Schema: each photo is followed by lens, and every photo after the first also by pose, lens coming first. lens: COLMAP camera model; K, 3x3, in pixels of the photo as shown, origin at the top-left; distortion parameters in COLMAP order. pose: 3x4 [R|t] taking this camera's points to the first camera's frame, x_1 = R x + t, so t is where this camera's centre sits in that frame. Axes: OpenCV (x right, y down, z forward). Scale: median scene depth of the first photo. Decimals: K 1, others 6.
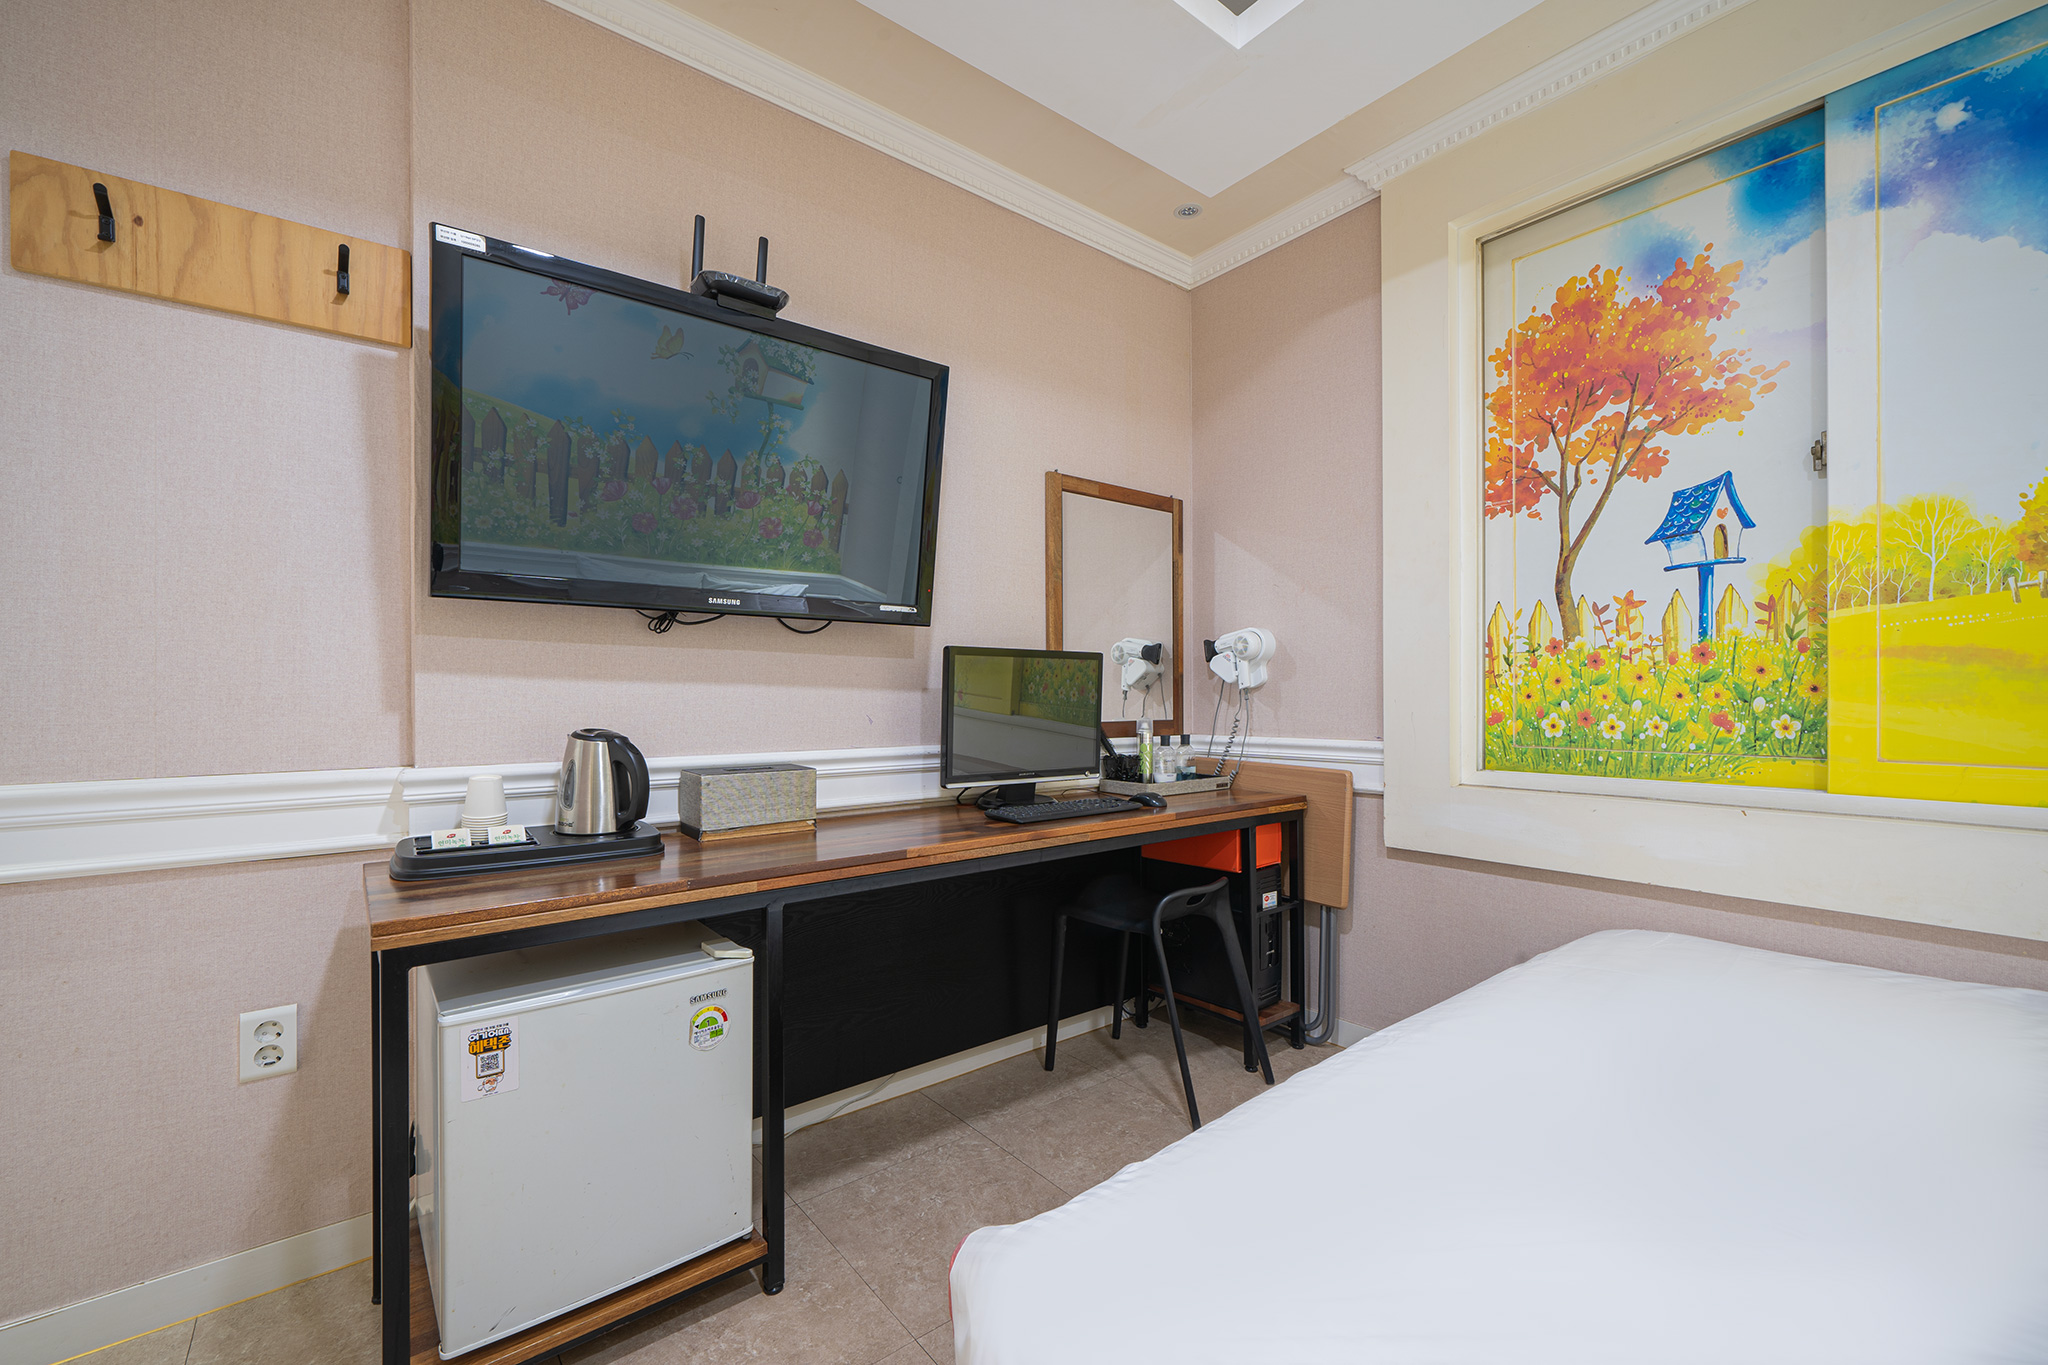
lens RADIAL K [[851.0, 0, 1021.0], [0, 851.0, 697.8], [0, 0, 1]] dist [-0.002125, -0.000119]
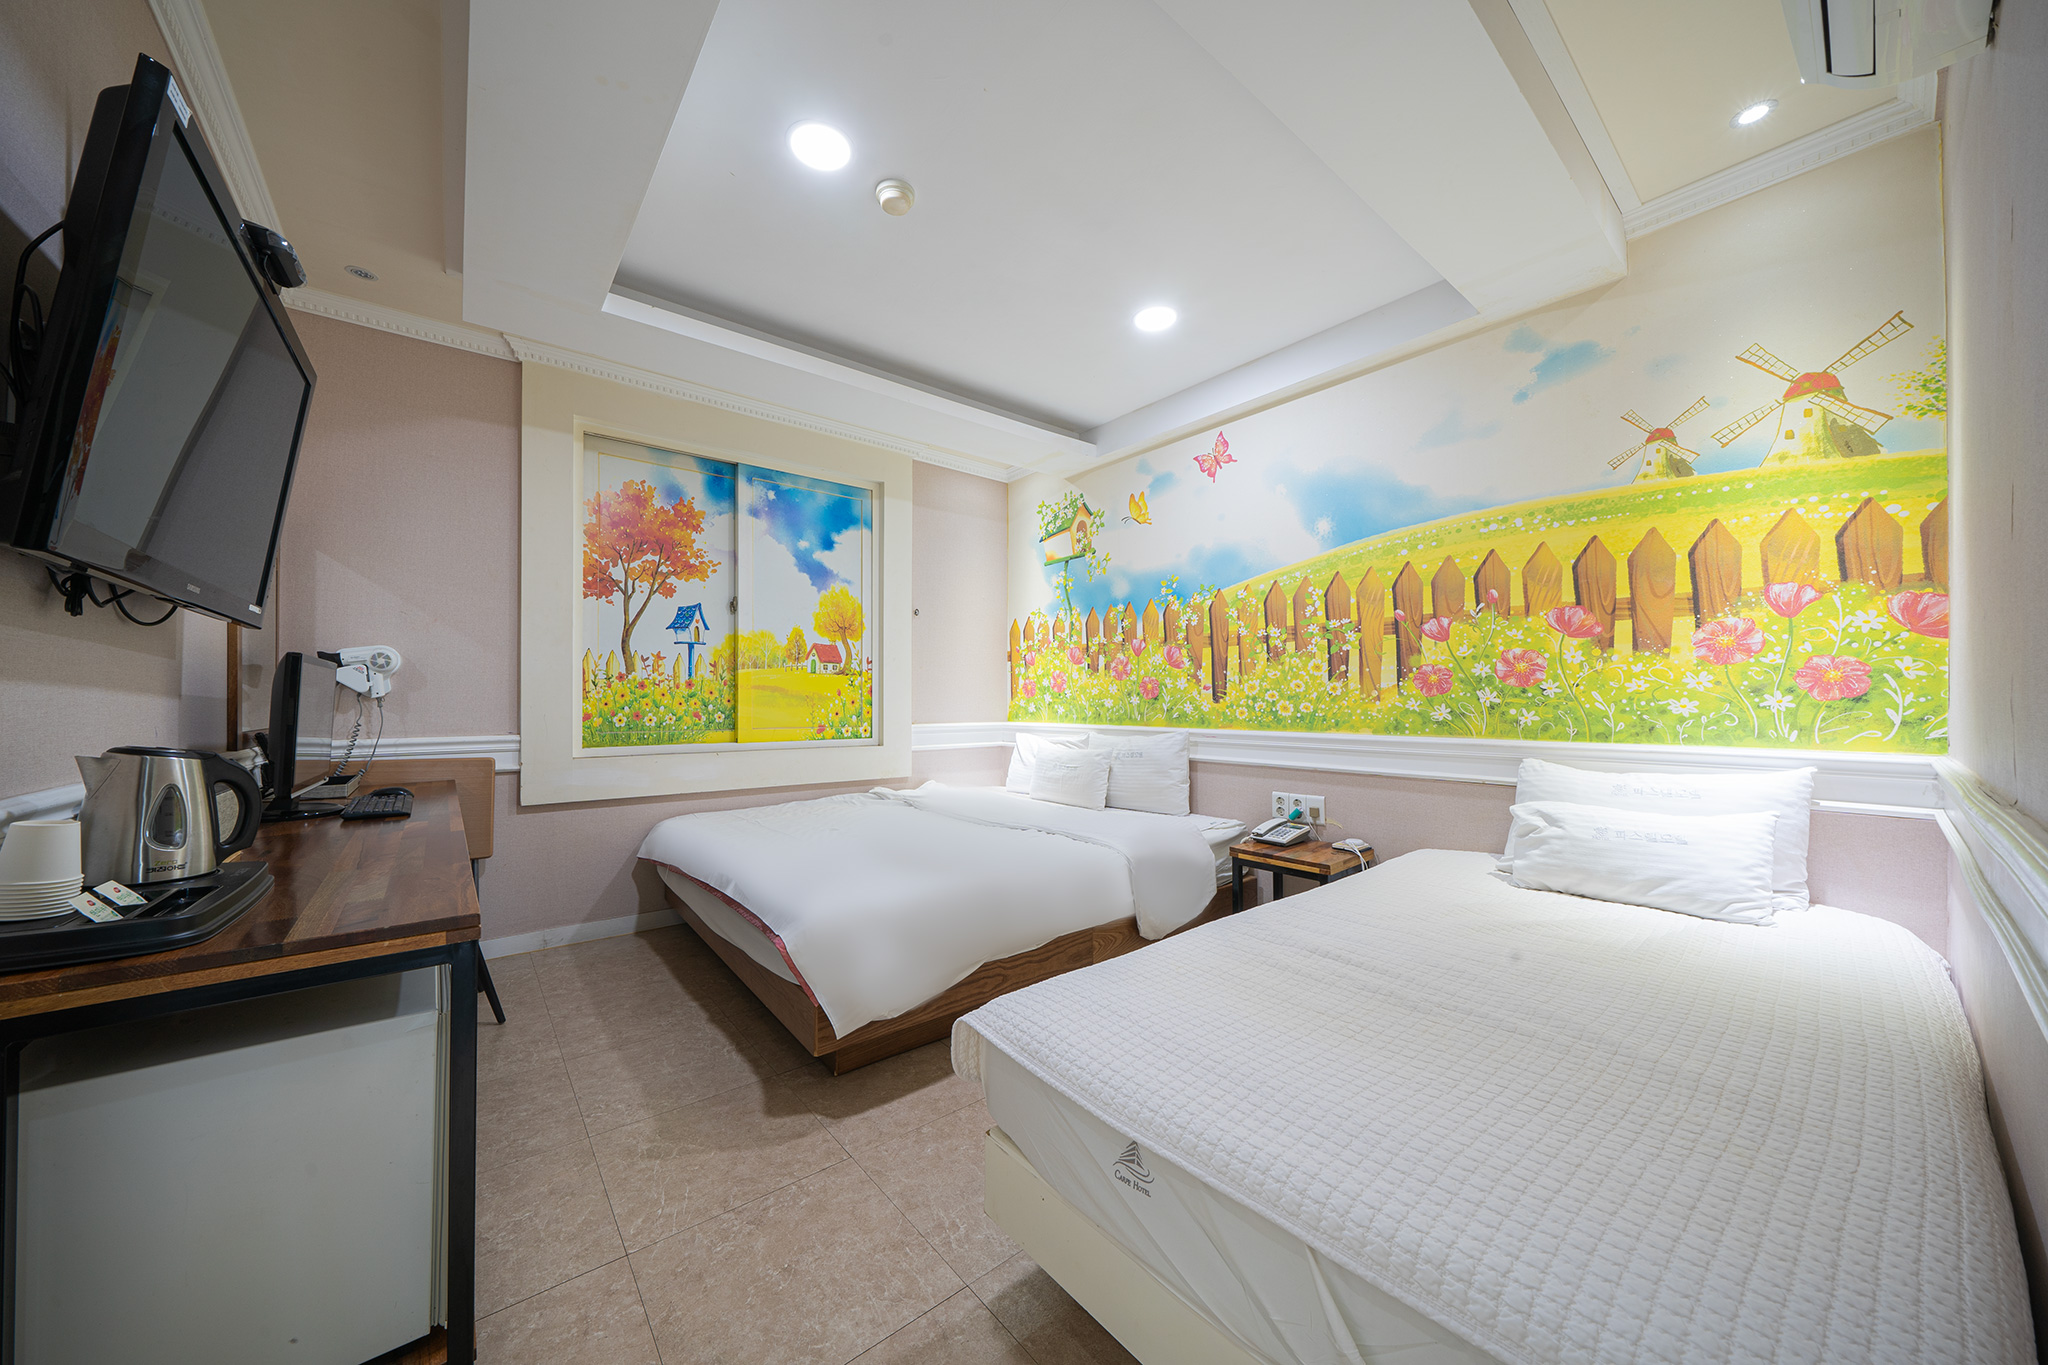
lens RADIAL K [[697.6, 0, 1018.9], [0, 697.6, 691.9], [0, 0, 1]] dist [-0.003251, -0.000323]
pose [[-0.025178, 0.017391, 0.999532, -0.926834], [0.002216, 0.999847, -0.017341, -0.000134], [-0.999681, 0.001778, -0.025213, 0.194387]]
